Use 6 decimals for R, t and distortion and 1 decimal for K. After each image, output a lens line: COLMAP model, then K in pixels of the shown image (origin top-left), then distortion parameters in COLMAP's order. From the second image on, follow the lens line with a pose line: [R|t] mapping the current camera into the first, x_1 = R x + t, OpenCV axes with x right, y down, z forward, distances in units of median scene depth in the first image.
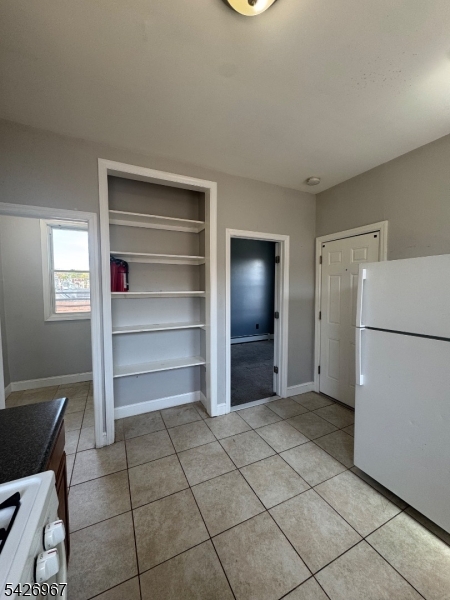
lens RADIAL K [[241.2, 0, 228.5], [0, 241.2, 300.5], [0, 0, 1]] dist [-0.003372, -0.000528]
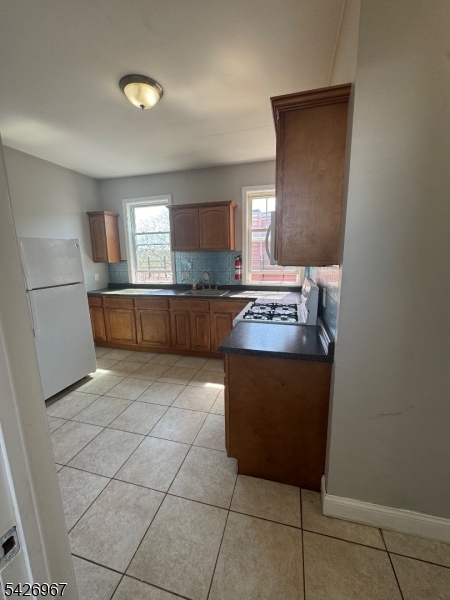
lens RADIAL K [[241.2, 0, 221.4], [0, 241.2, 299.1], [0, 0, 1]] dist [-0.003372, -0.000528]
pose [[-0.738688, -0.101753, 0.666323, -1.450854], [0.059481, 0.974844, 0.214807, -0.070378], [-0.671417, 0.198309, -0.714053, 1.802880]]
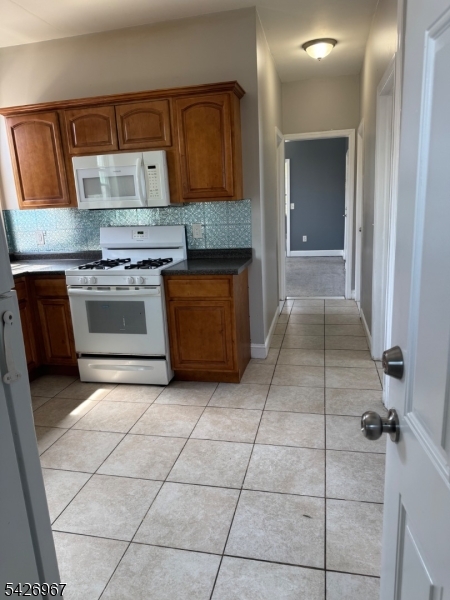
lens RADIAL K [[426.4, 0, 226.9], [0, 426.4, 300.7], [0, 0, 1]] dist [0.053164, -0.060667]
pose [[-0.632472, 0.214471, -0.744299, 1.237237], [0.007919, 0.962643, 0.270658, -0.088193], [0.774542, 0.165289, -0.610544, 2.503579]]
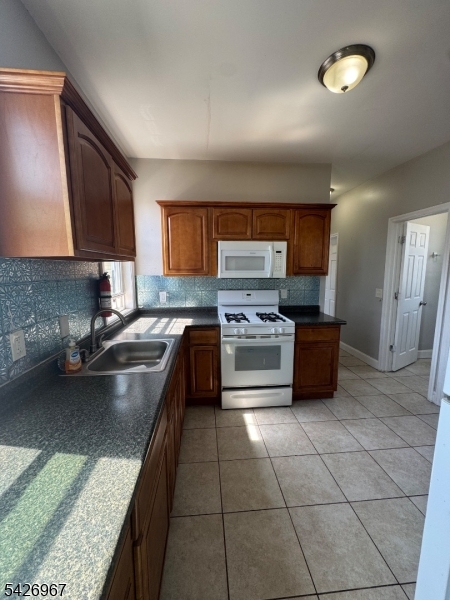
lens RADIAL K [[241.2, 0, 224.1], [0, 241.2, 300.2], [0, 0, 1]] dist [-0.003372, -0.000528]
pose [[-0.363542, 0.126754, -0.922914, 1.625842], [-0.050251, 0.986589, 0.155294, -0.051591], [0.930221, 0.102833, -0.352297, 0.739896]]
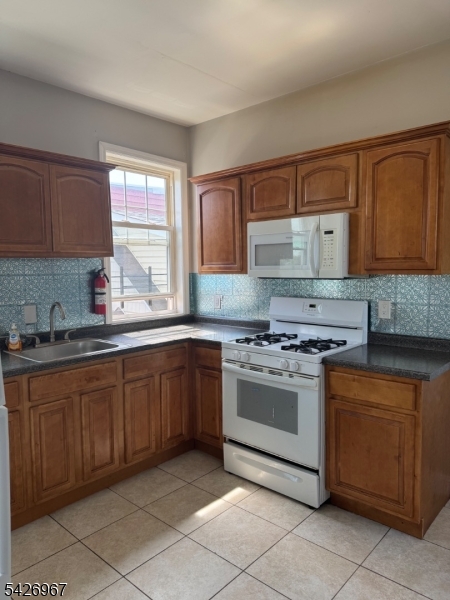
lens RADIAL K [[426.4, 0, 223.0], [0, 426.4, 298.9], [0, 0, 1]] dist [0.053164, -0.060667]
pose [[-0.931119, 0.044781, -0.361956, 0.700773], [-0.003632, 0.991246, 0.131979, -0.117459], [0.364697, 0.124203, -0.922805, 2.267334]]
